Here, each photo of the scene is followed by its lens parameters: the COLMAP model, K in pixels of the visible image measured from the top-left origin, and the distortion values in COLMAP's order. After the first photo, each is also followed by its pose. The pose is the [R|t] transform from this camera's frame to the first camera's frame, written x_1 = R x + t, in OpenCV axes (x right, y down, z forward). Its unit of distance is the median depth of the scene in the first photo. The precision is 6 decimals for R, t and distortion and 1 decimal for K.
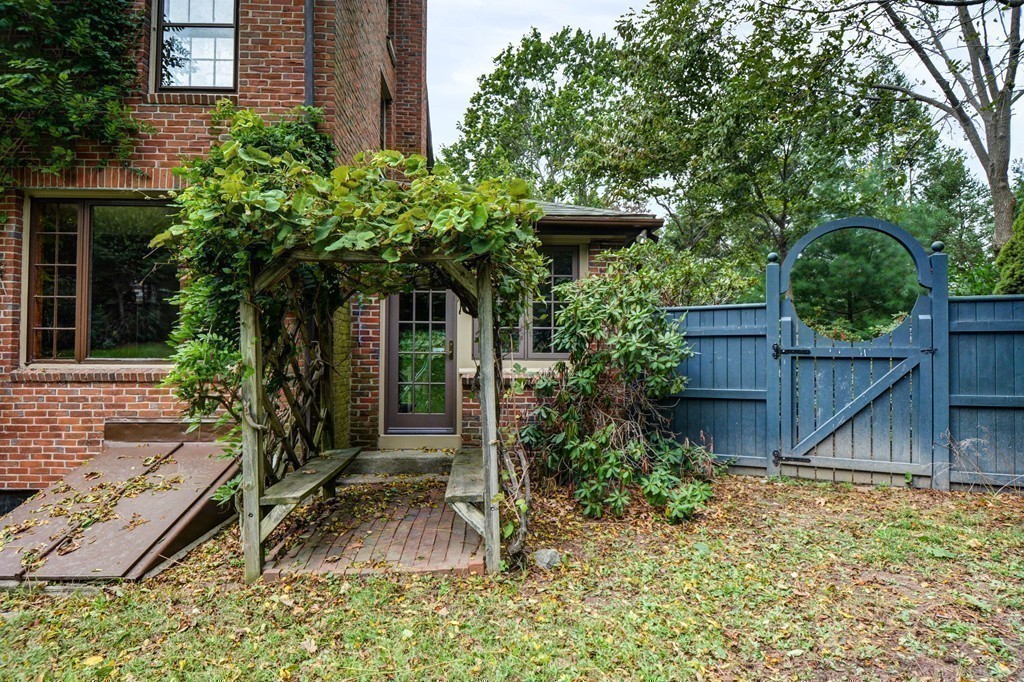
lens RADIAL K [[526.0, 0, 511.7], [0, 526.0, 344.9], [0, 0, 1]] dist [0.023640, -0.027159]
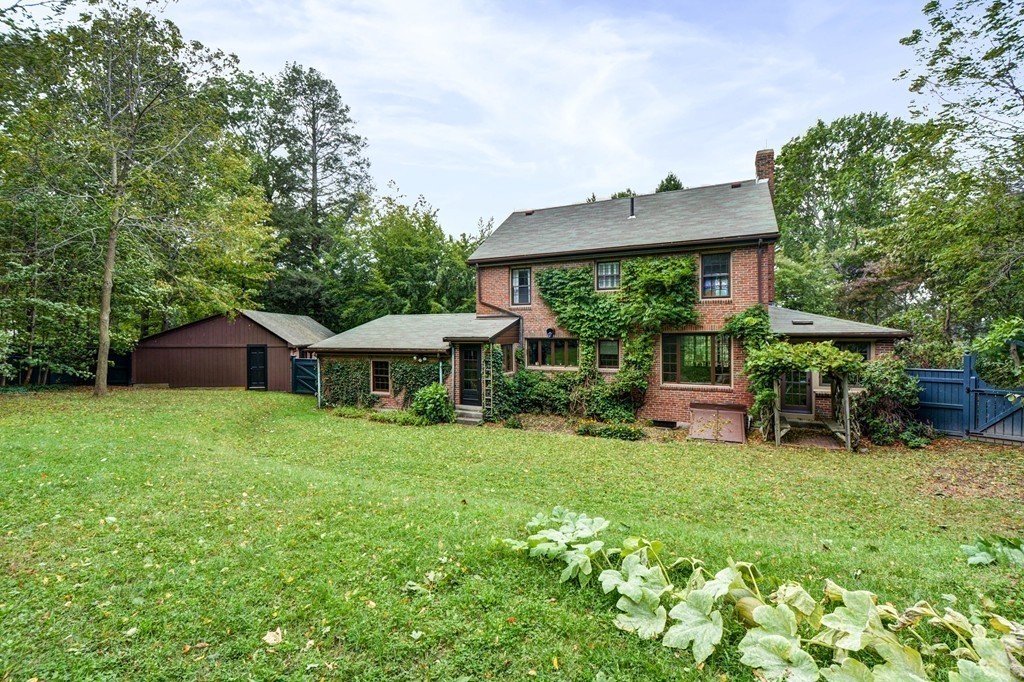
lens RADIAL K [[462.3, 0, 510.1], [0, 462.3, 336.9], [0, 0, 1]] dist [0.030345, -0.025090]
pose [[0.876653, -0.006209, -0.481084, -0.358014], [0.019625, 0.999546, 0.022861, -0.348556], [0.480723, -0.029483, 0.876377, -2.052129]]
